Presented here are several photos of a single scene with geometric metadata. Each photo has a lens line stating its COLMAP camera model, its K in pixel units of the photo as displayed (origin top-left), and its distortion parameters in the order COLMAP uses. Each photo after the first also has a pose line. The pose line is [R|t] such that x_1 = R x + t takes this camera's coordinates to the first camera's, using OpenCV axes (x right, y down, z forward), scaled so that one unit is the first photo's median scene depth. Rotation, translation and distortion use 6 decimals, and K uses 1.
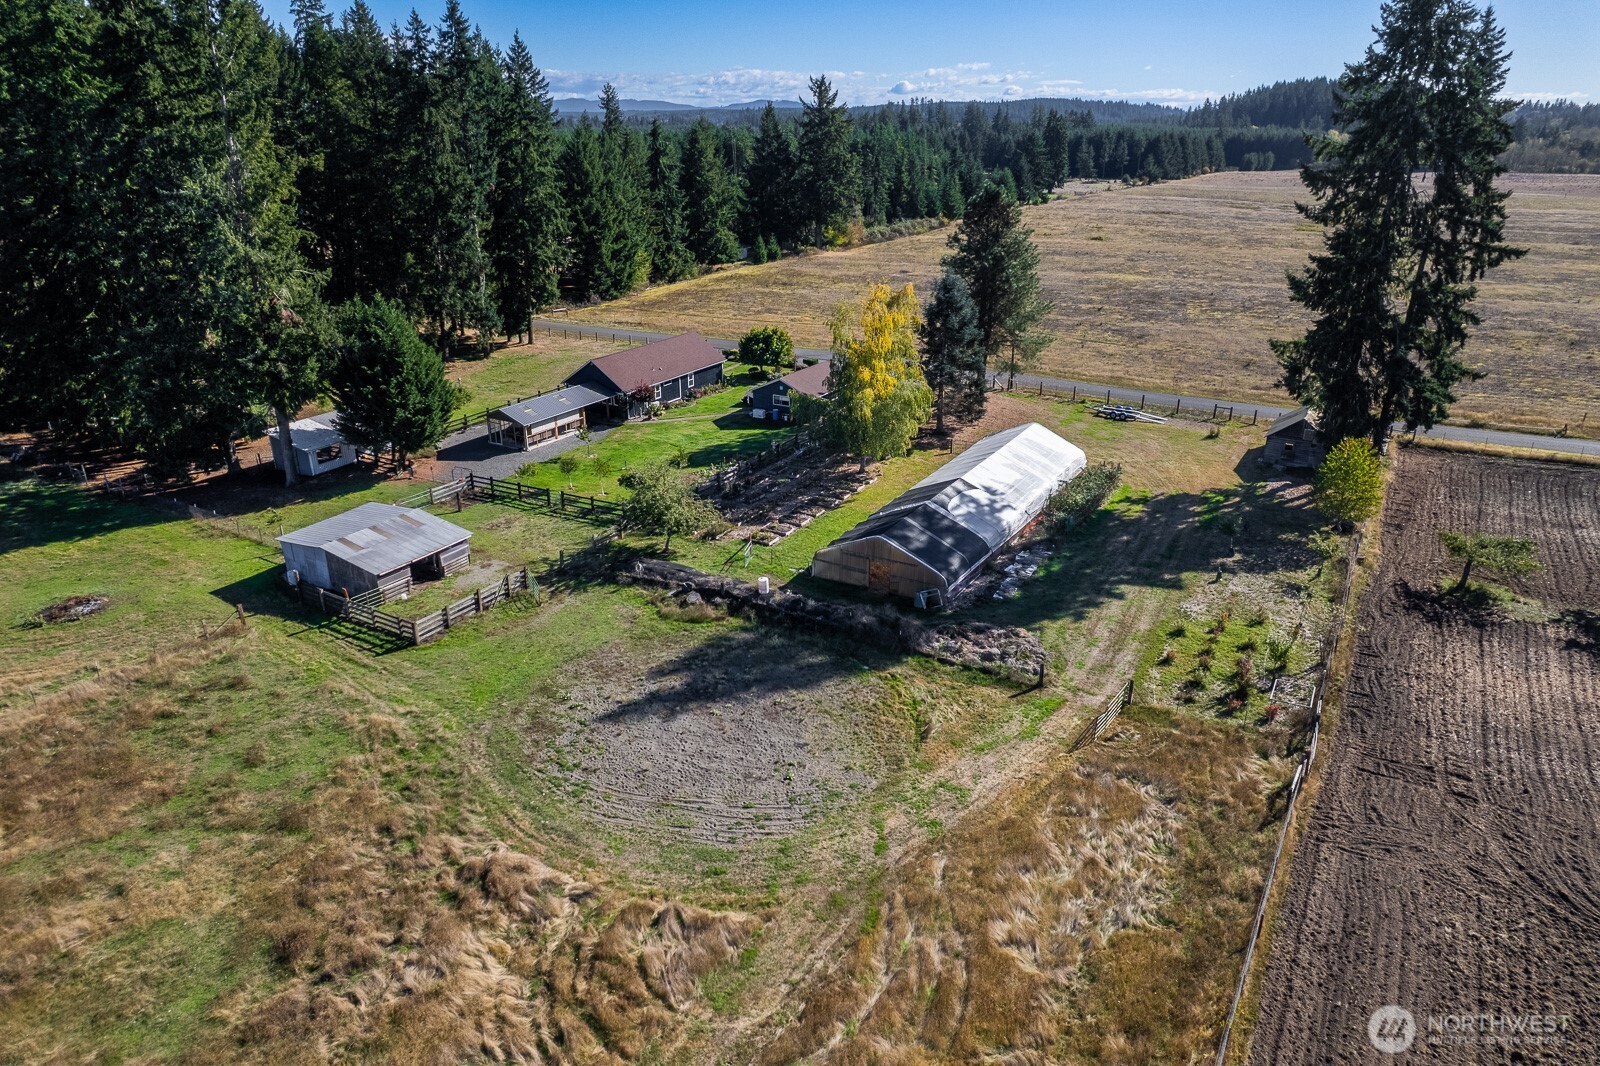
lens RADIAL K [[1027.0, 0, 806.3], [0, 1027.0, 537.7], [0, 0, 1]] dist [-0.069037, 0.065673]
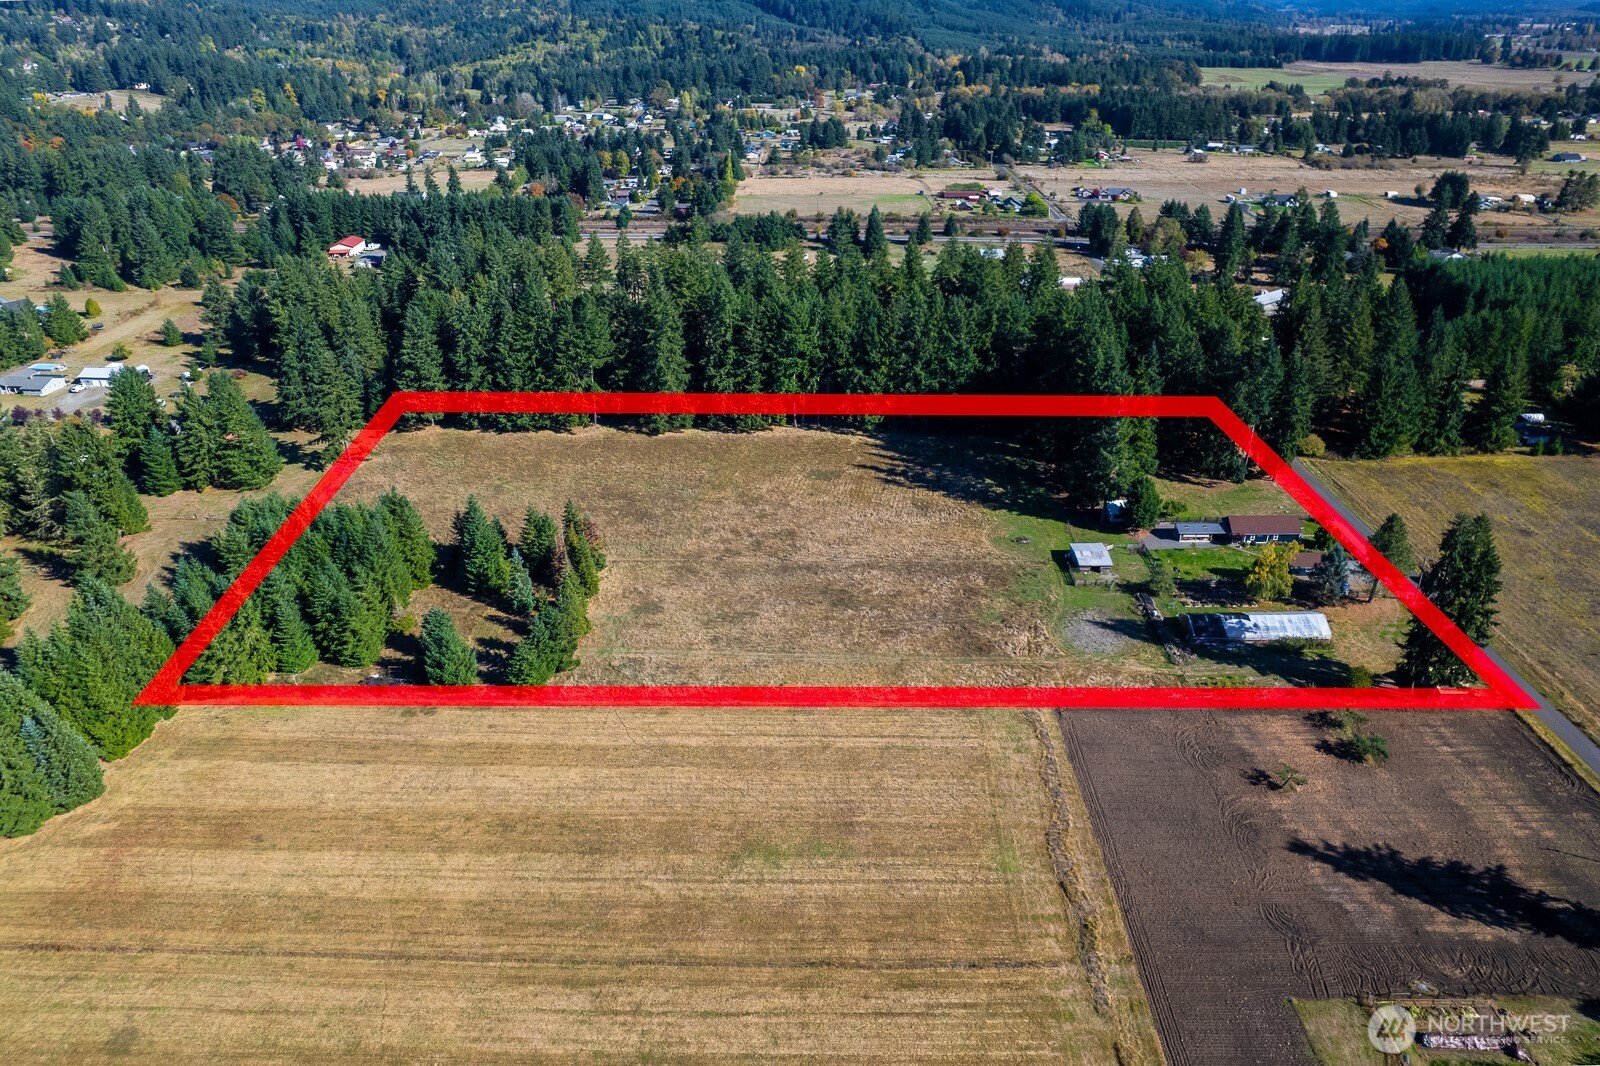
lens RADIAL K [[1027.0, 0, 806.3], [0, 1027.0, 537.7], [0, 0, 1]] dist [-0.069037, 0.065673]
pose [[0.508450, 0.396964, -0.764133, 1.172310], [-0.320699, 0.910856, 0.259794, -0.436491], [0.799144, 0.112964, 0.590430, -1.260525]]
